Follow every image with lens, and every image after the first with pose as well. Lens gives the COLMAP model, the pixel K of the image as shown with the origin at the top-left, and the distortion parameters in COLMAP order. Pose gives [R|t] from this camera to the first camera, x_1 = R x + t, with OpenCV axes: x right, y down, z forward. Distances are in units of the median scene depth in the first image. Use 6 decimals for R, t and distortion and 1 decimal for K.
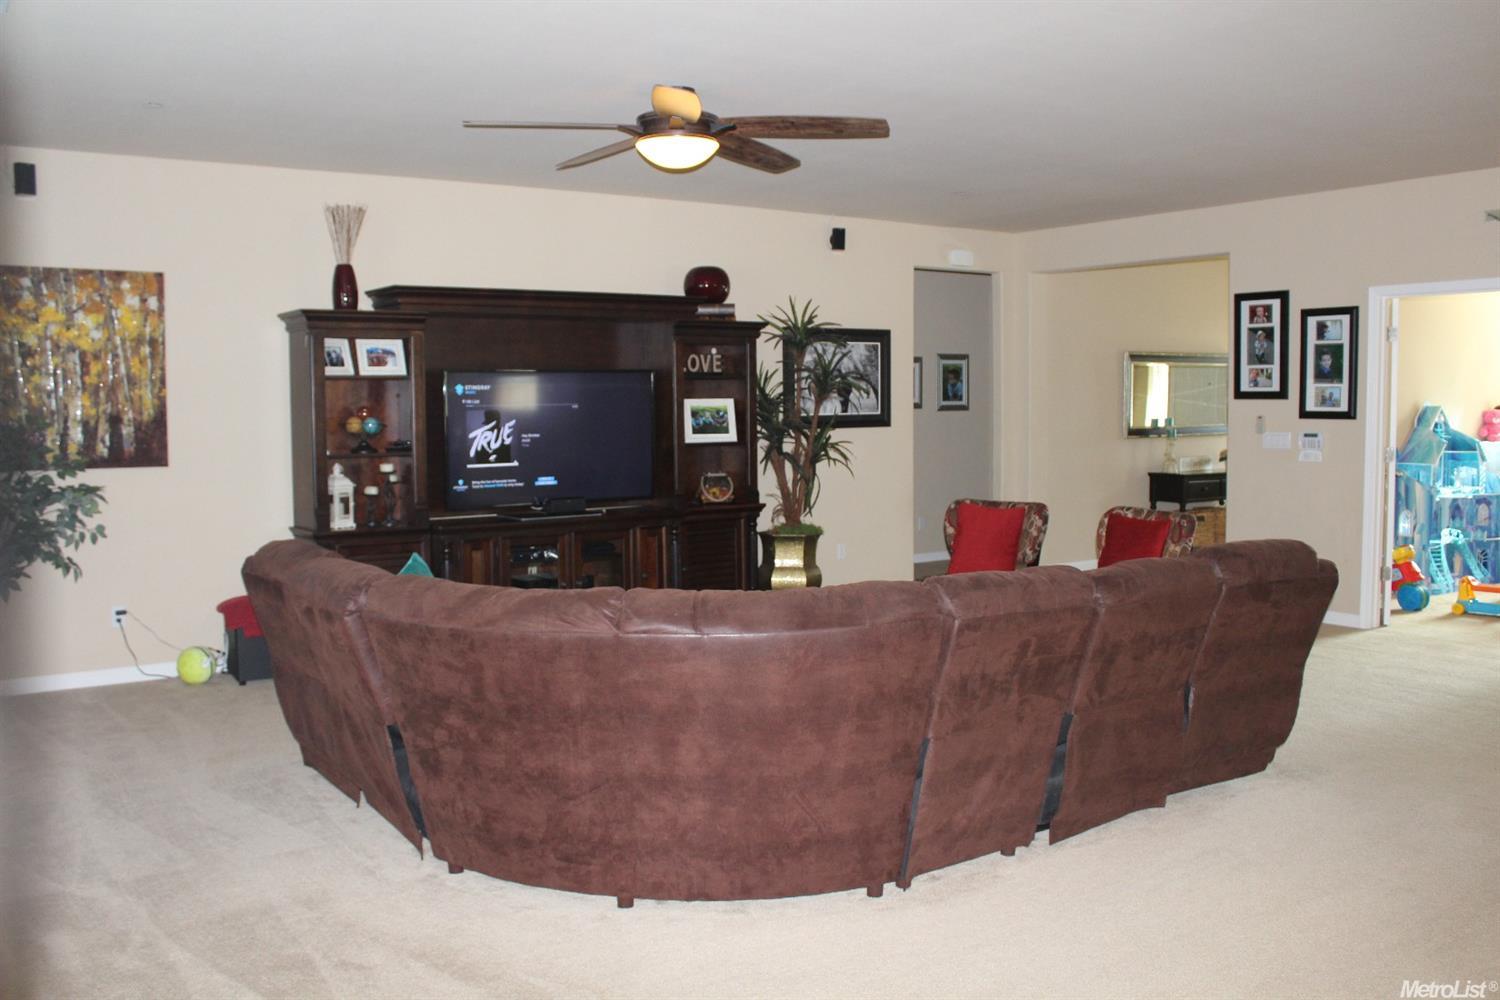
lens RADIAL K [[1349.7, 0, 751.9], [0, 1349.7, 496.1], [0, 0, 1]] dist [-0.004060, -0.004020]
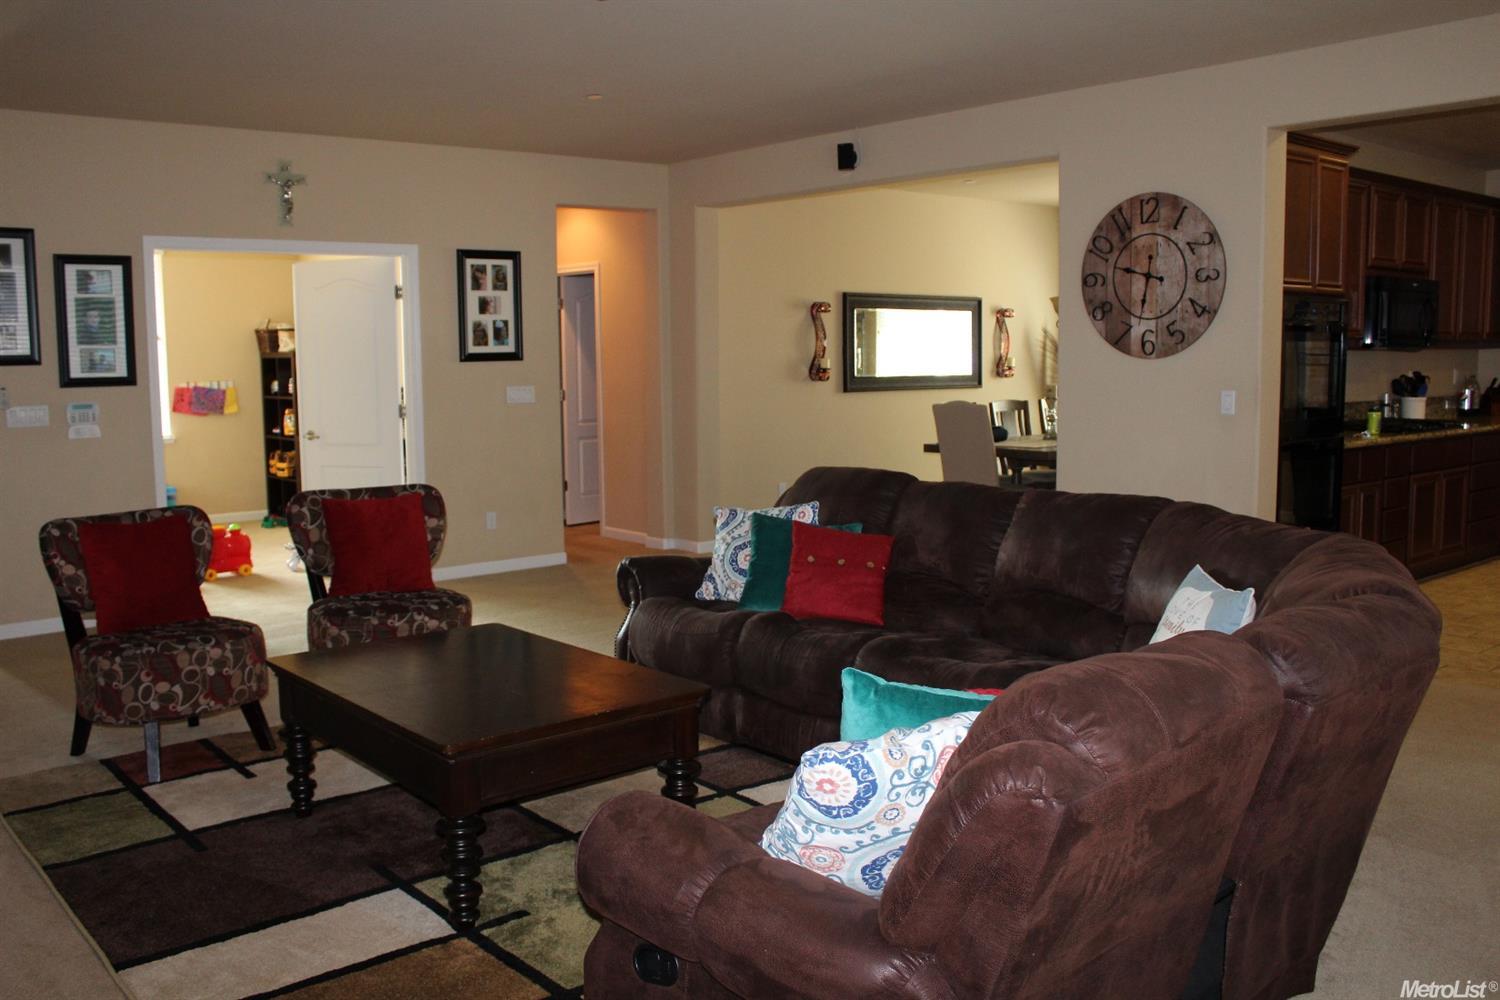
lens RADIAL K [[1349.7, 0, 752.1], [0, 1349.7, 498.7], [0, 0, 1]] dist [-0.004060, -0.004020]
pose [[-0.113188, -0.114622, 0.986940, -0.471577], [0.084325, 0.988631, 0.124489, -0.058628], [-0.989989, 0.097314, -0.102236, 0.687837]]
